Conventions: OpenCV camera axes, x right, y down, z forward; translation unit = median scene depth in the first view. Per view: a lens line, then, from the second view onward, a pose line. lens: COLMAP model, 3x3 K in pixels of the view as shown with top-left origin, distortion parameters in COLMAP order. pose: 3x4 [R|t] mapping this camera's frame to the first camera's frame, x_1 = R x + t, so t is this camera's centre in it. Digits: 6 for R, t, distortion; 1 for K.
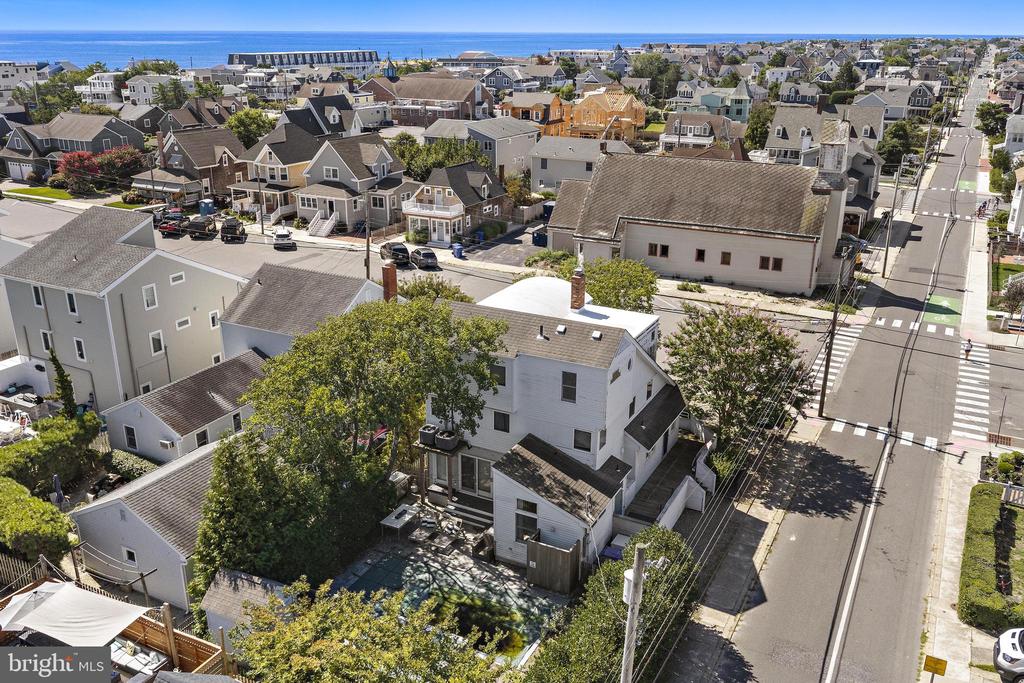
lens RADIAL K [[848.4, 0, 514.4], [0, 848.4, 343.9], [0, 0, 1]] dist [0.019106, -0.036217]
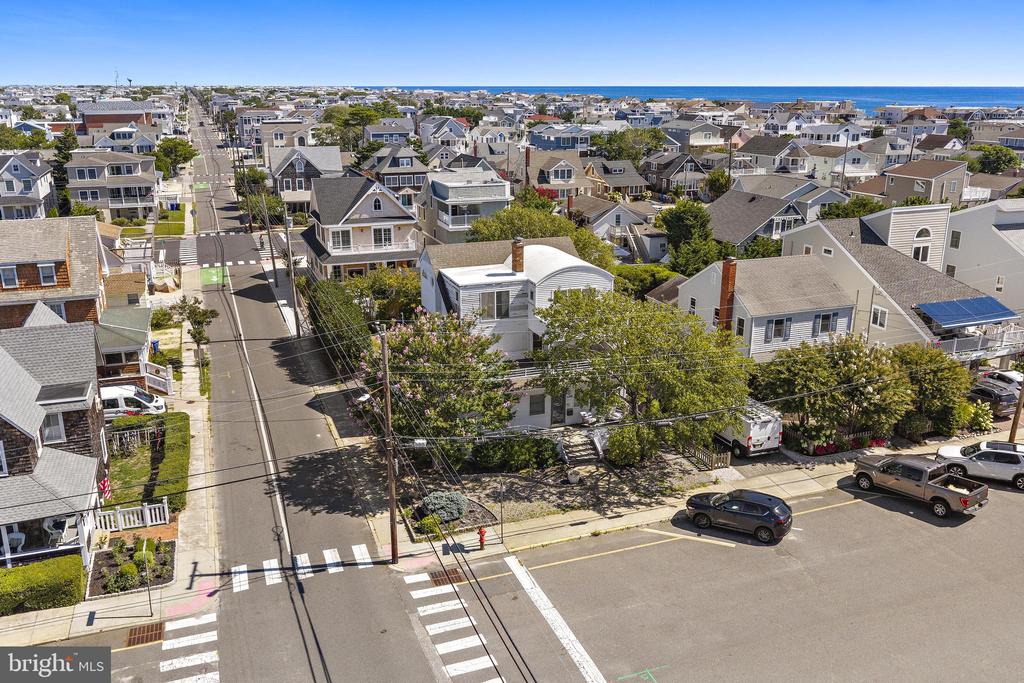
lens RADIAL K [[848.4, 0, 514.4], [0, 848.4, 343.9], [0, 0, 1]] dist [0.019106, -0.036217]
pose [[-0.665825, 0.213430, -0.714930, 0.950828], [-0.261291, 0.830830, 0.491374, -0.542984], [0.698859, 0.513974, -0.497420, 1.670808]]
